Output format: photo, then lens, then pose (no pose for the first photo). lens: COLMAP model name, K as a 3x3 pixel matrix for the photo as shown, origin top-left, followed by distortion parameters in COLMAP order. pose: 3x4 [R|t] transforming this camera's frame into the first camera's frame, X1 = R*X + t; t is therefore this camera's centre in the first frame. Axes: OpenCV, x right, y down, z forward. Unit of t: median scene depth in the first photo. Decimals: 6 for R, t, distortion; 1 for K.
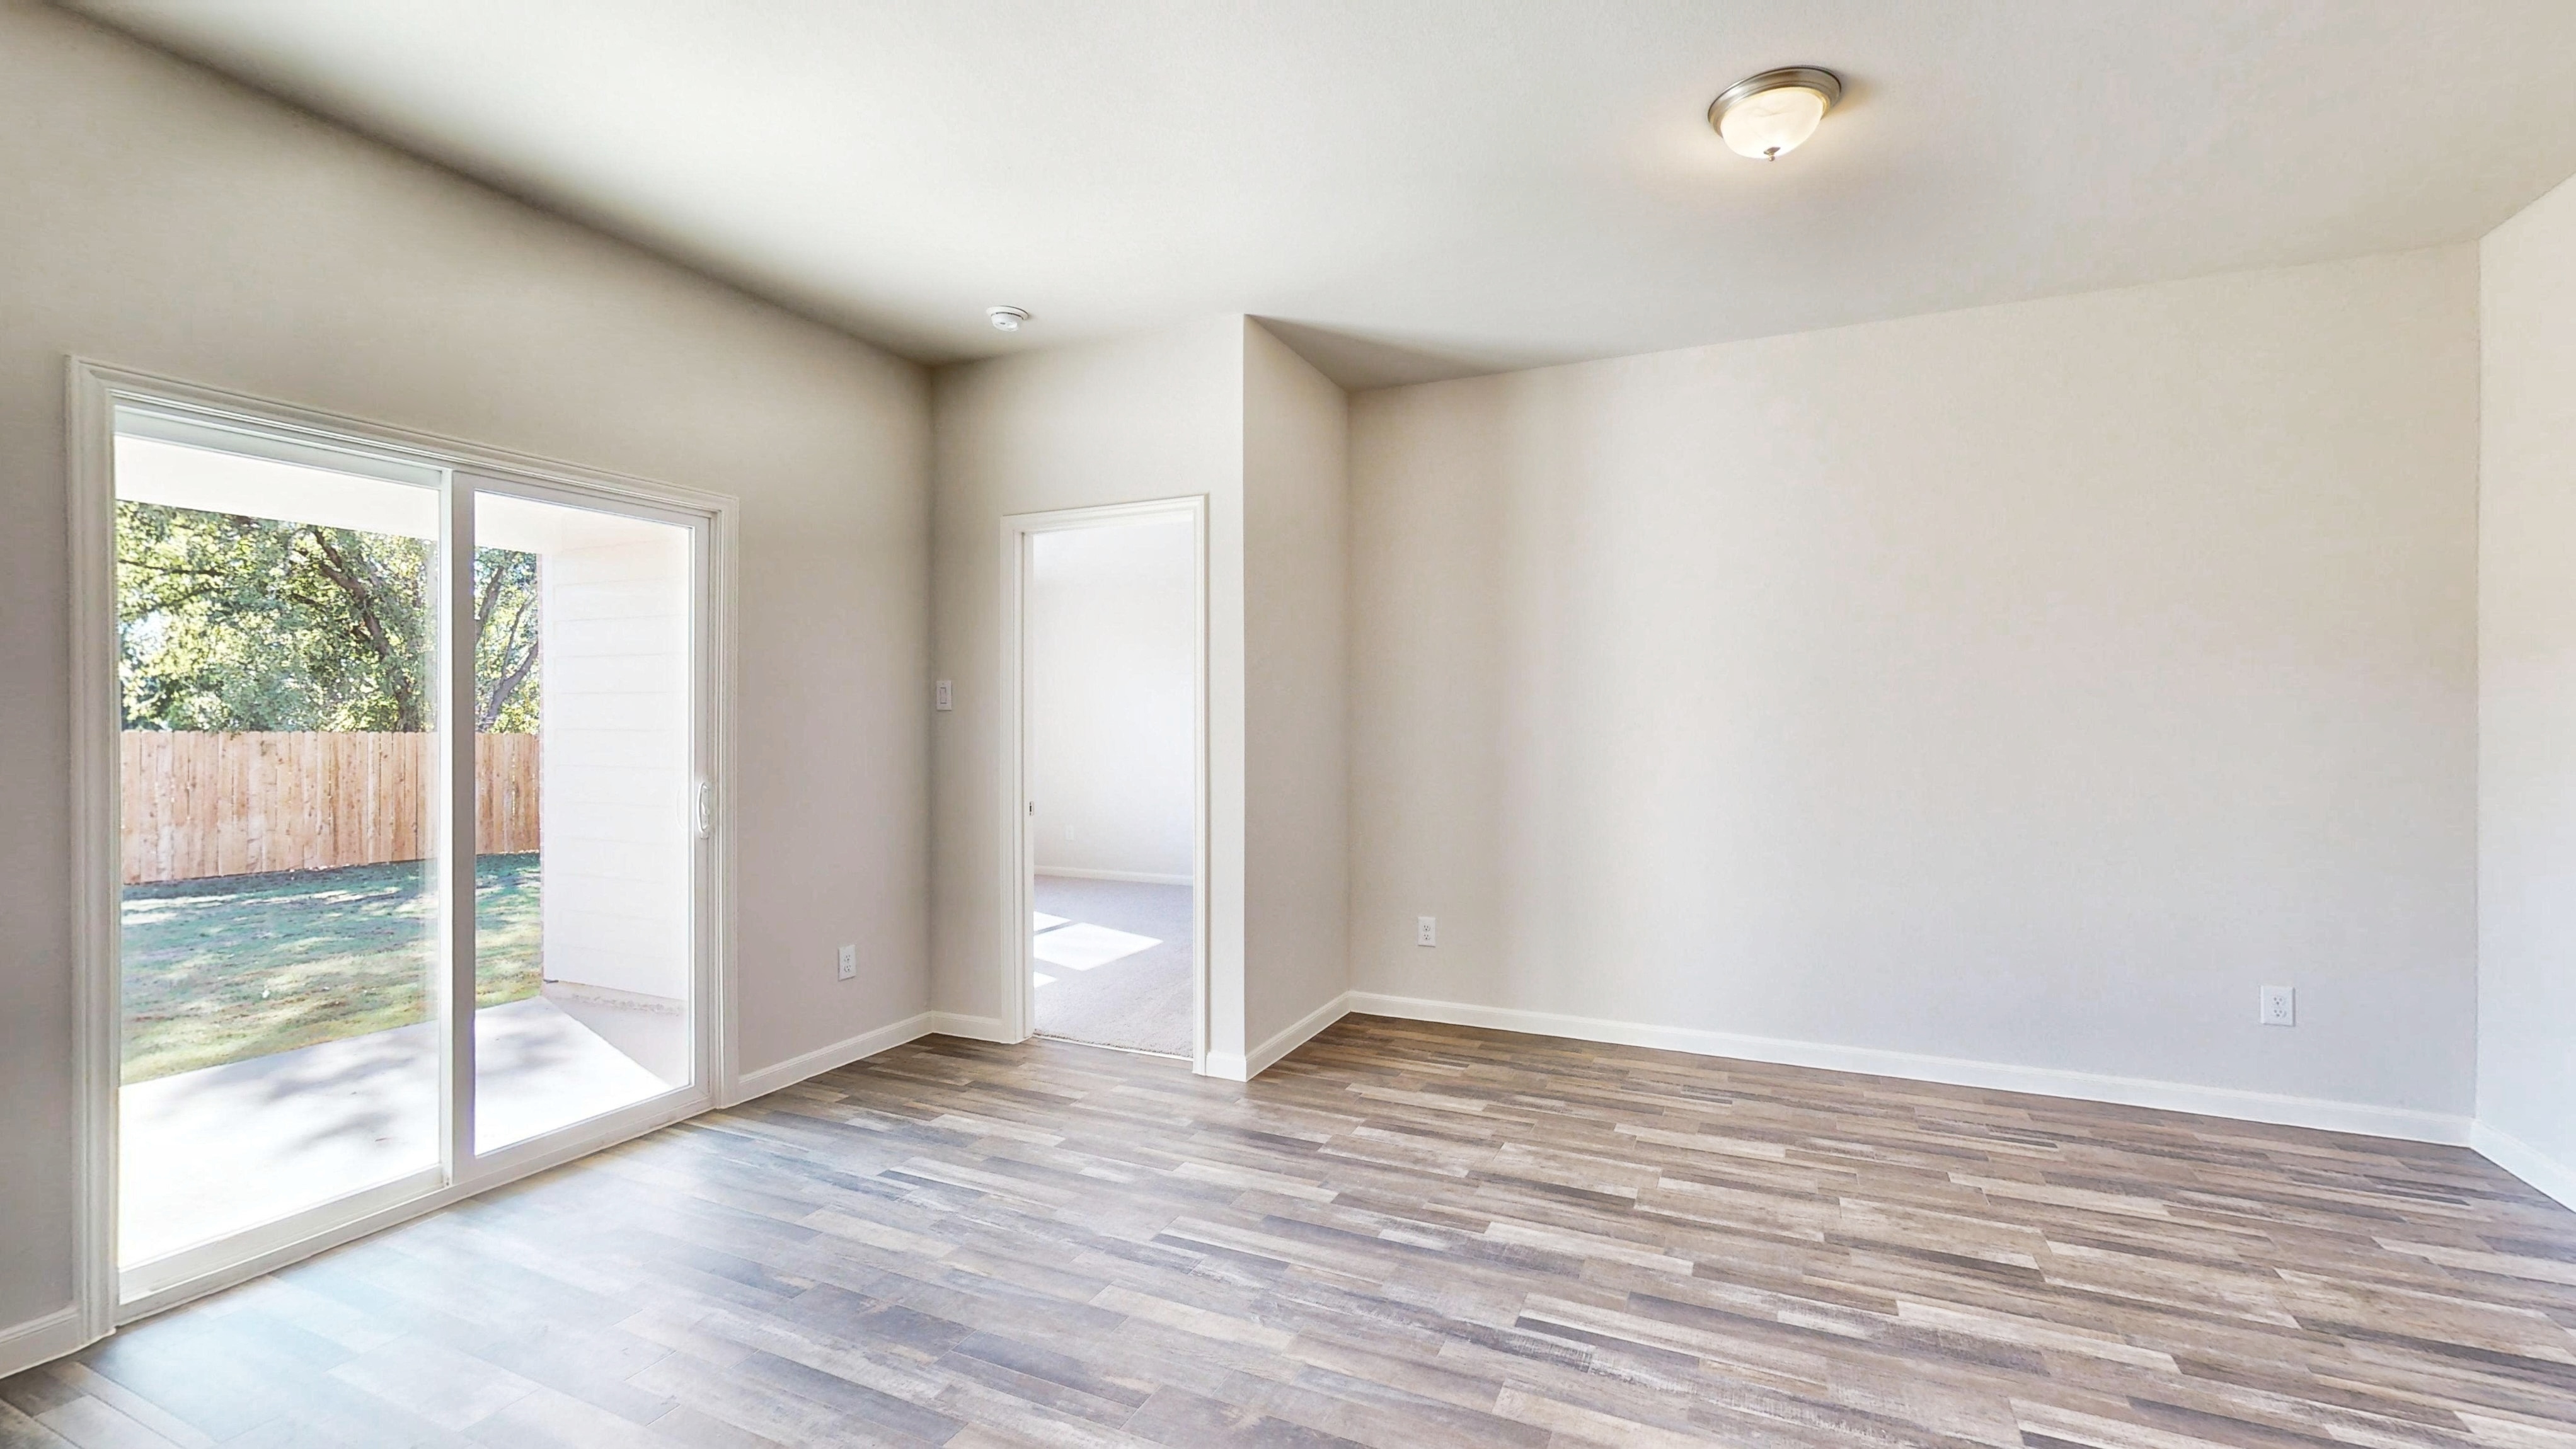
lens RADIAL K [[1076.5, 0, 1286.0], [0, 1076.5, 659.9], [0, 0, 1]] dist [-0.004410, -0.000253]
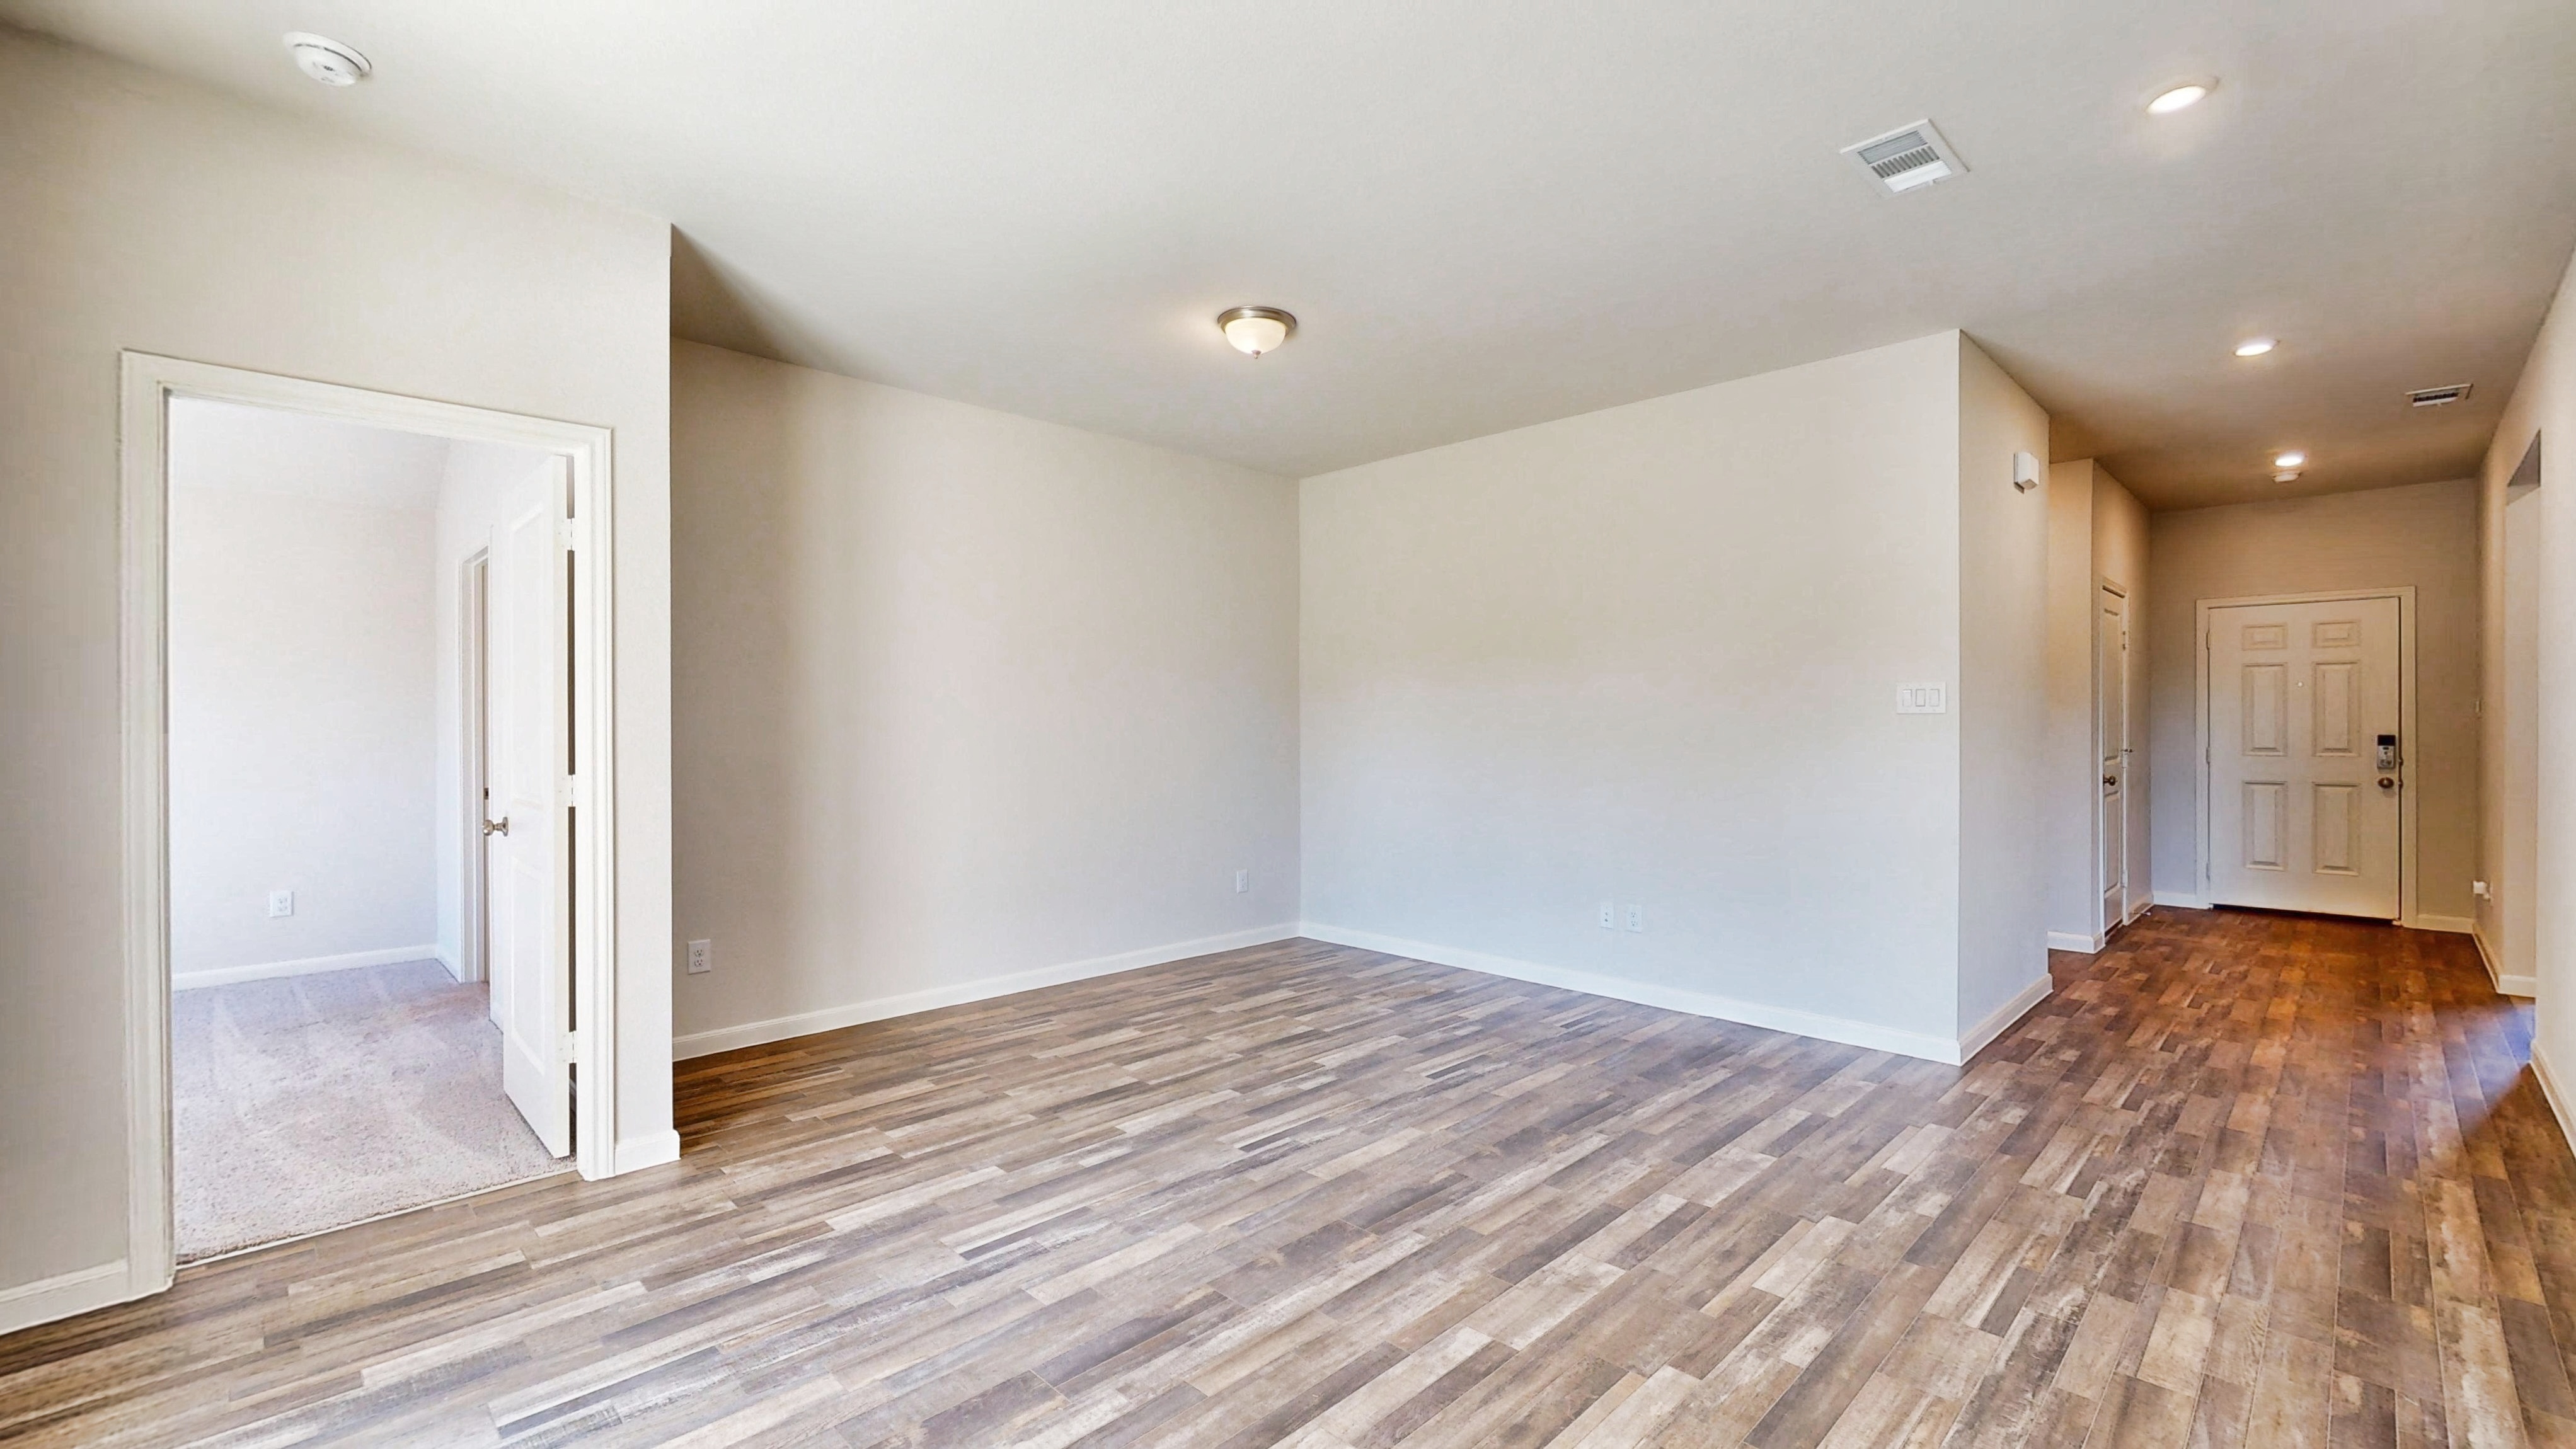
lens RADIAL K [[1068.4, 0, 1289.3], [0, 1068.4, 727.6], [0, 0, 1]] dist [-0.002029, 0.000085]
pose [[0.355118, -0.008016, 0.934787, -0.647317], [-0.049586, 0.998394, 0.027399, 0.014105], [-0.933505, -0.056082, 0.354150, 0.292557]]
